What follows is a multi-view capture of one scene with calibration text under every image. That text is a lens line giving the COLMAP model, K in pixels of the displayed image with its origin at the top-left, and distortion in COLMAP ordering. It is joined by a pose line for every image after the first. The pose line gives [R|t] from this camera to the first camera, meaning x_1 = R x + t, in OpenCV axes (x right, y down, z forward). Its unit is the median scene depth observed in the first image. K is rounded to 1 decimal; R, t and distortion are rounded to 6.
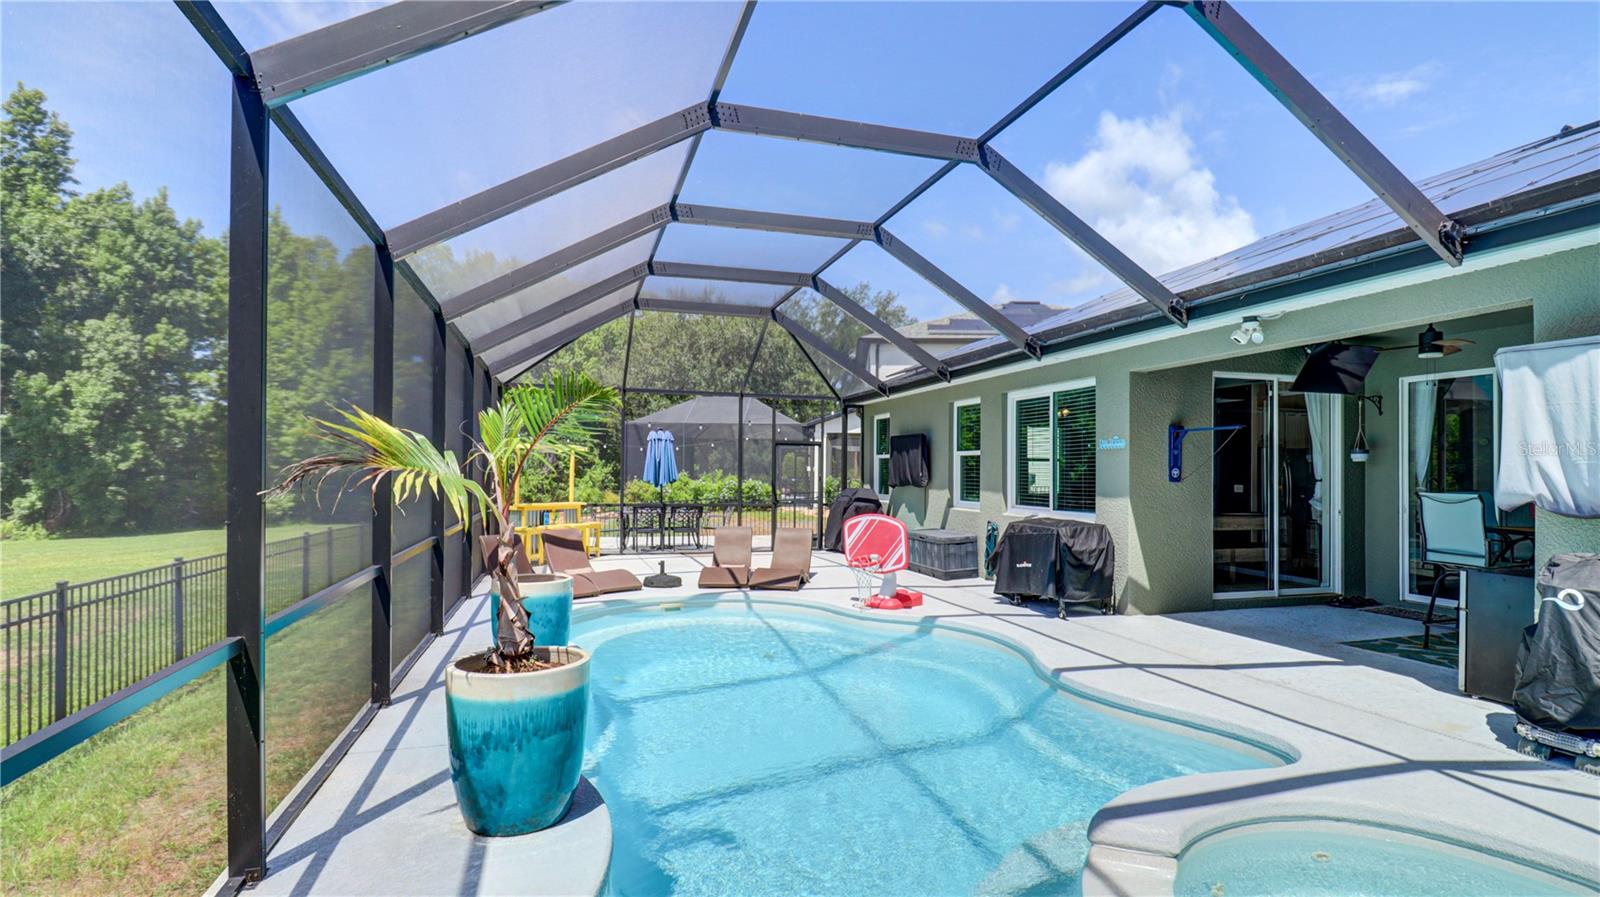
lens RADIAL K [[782.7, 0, 800.0], [0, 782.7, 448.5], [0, 0, 1]] dist [0.002533, -0.013723]
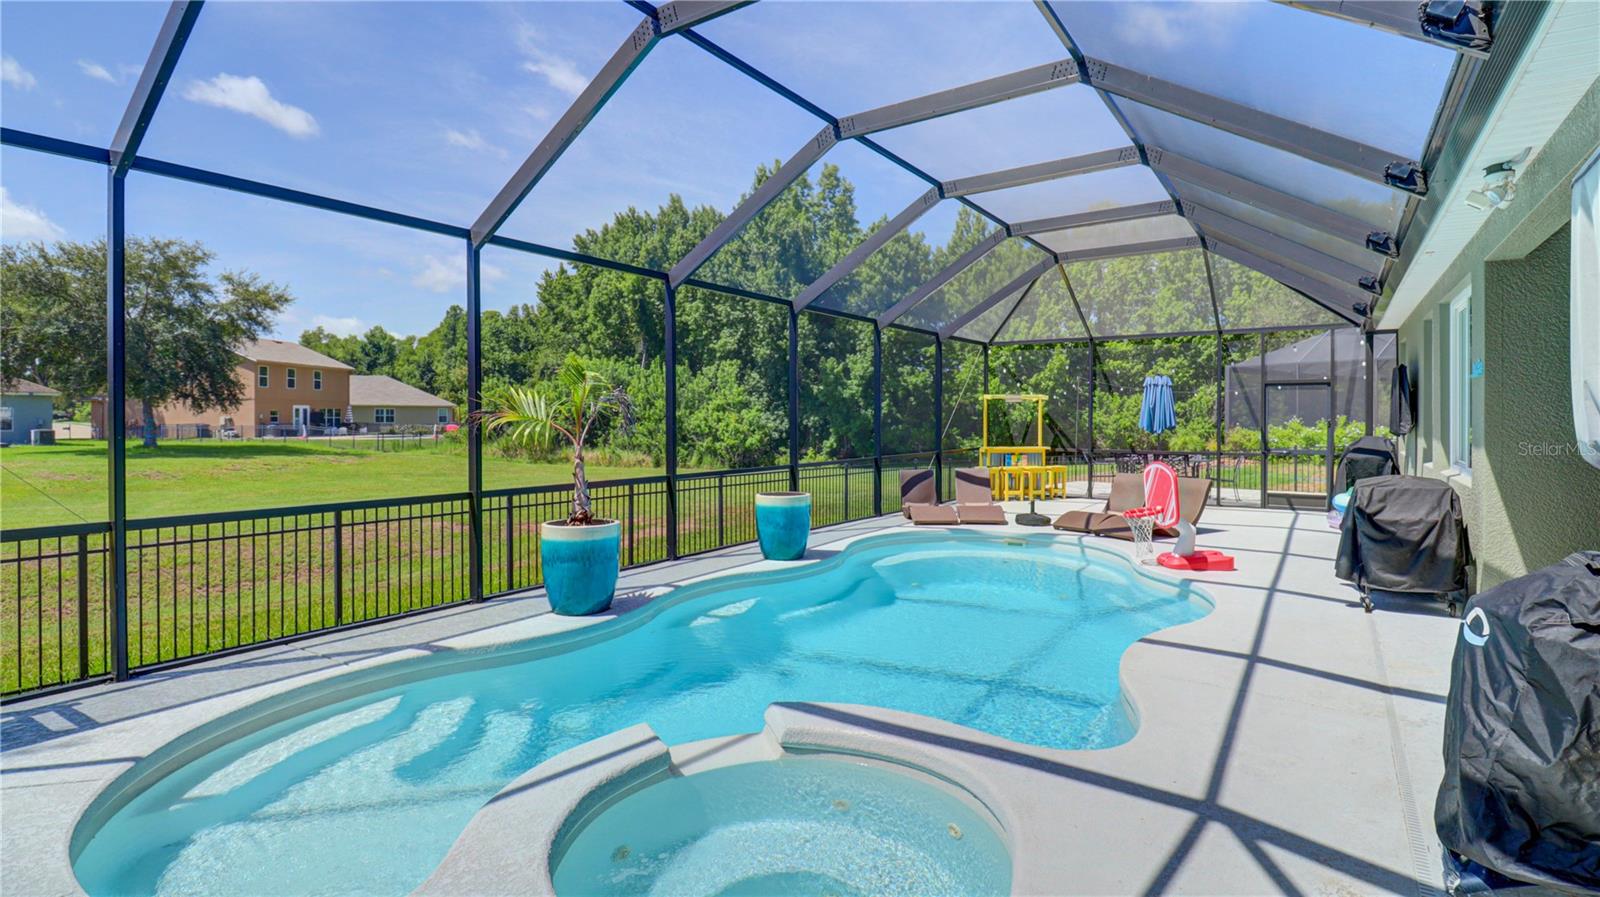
lens RADIAL K [[768.8, 0, 828.7], [0, 768.8, 430.0], [0, 0, 1]] dist [-0.002503, -0.013480]
pose [[0.635502, -0.000087, -0.772099, 0.160891], [0.032808, 0.999100, 0.026891, 0.002638], [0.771402, -0.042420, 0.634933, 0.039912]]
